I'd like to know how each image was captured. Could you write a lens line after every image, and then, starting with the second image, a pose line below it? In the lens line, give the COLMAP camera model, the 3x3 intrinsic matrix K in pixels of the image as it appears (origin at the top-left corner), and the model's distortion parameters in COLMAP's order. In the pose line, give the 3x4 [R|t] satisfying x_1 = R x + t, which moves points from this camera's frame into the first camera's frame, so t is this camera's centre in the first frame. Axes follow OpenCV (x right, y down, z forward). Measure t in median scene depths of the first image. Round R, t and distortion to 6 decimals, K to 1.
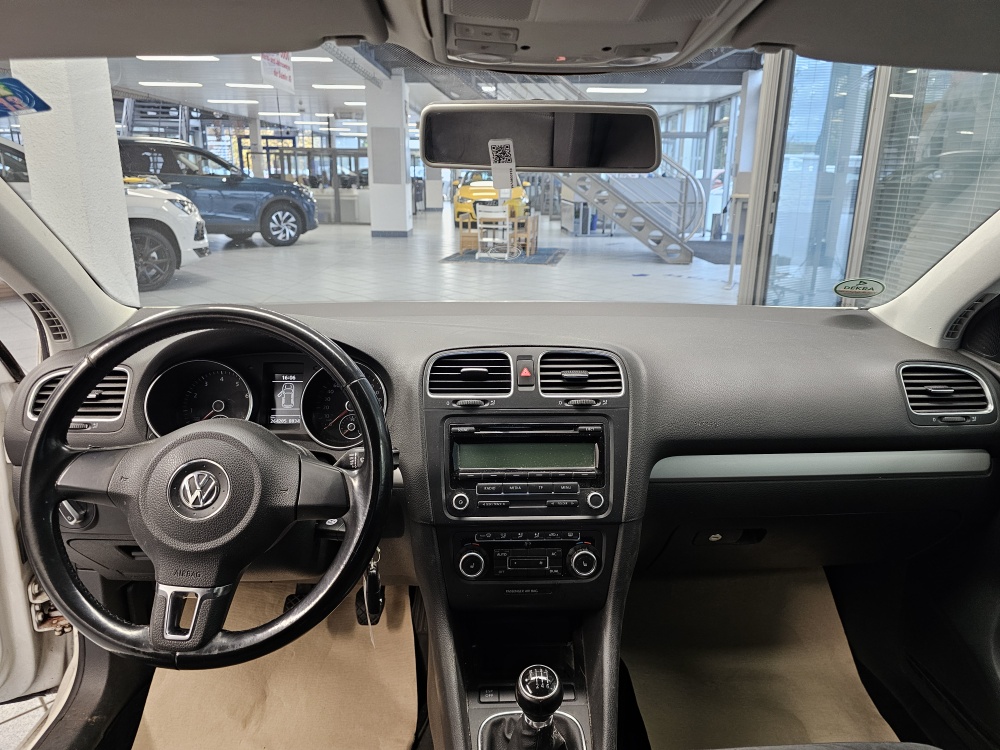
lens RADIAL K [[673.5, 0, 510.3], [0, 673.5, 361.9], [0, 0, 1]] dist [0.050051, -0.053532]
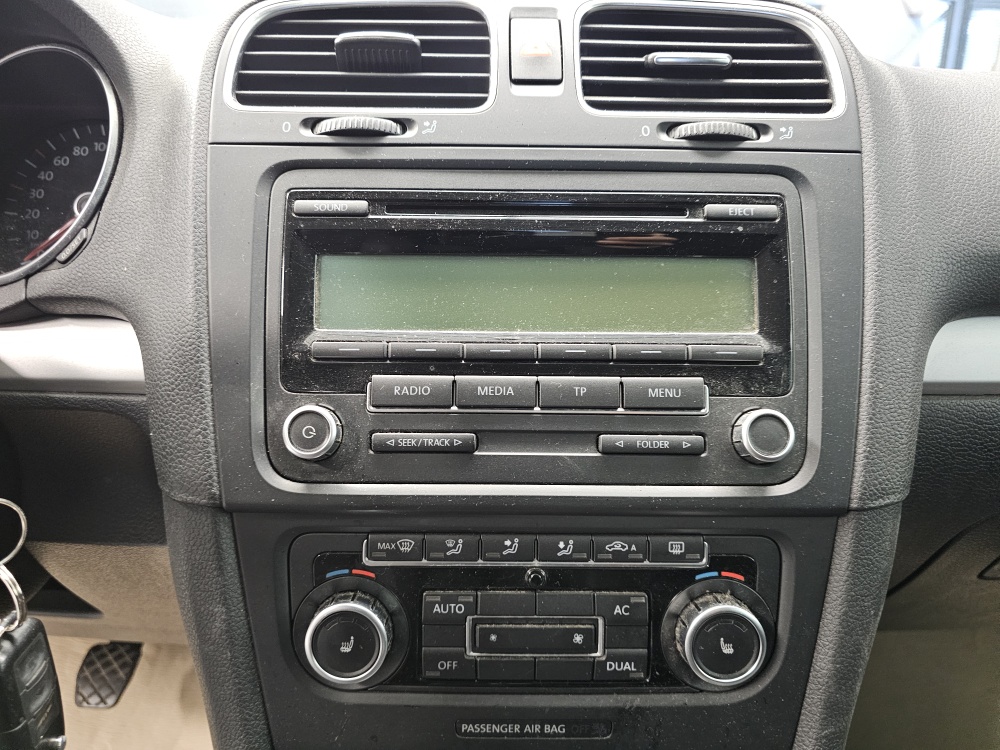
lens RADIAL K [[673.5, 0, 500.6], [0, 673.5, 385.2], [0, 0, 1]] dist [0.050051, -0.053532]
pose [[0.999365, 0.011314, -0.033782, 0.019588], [-0.009956, 0.999147, 0.040083, 0.171296], [0.034206, -0.039721, 0.998625, 0.696209]]
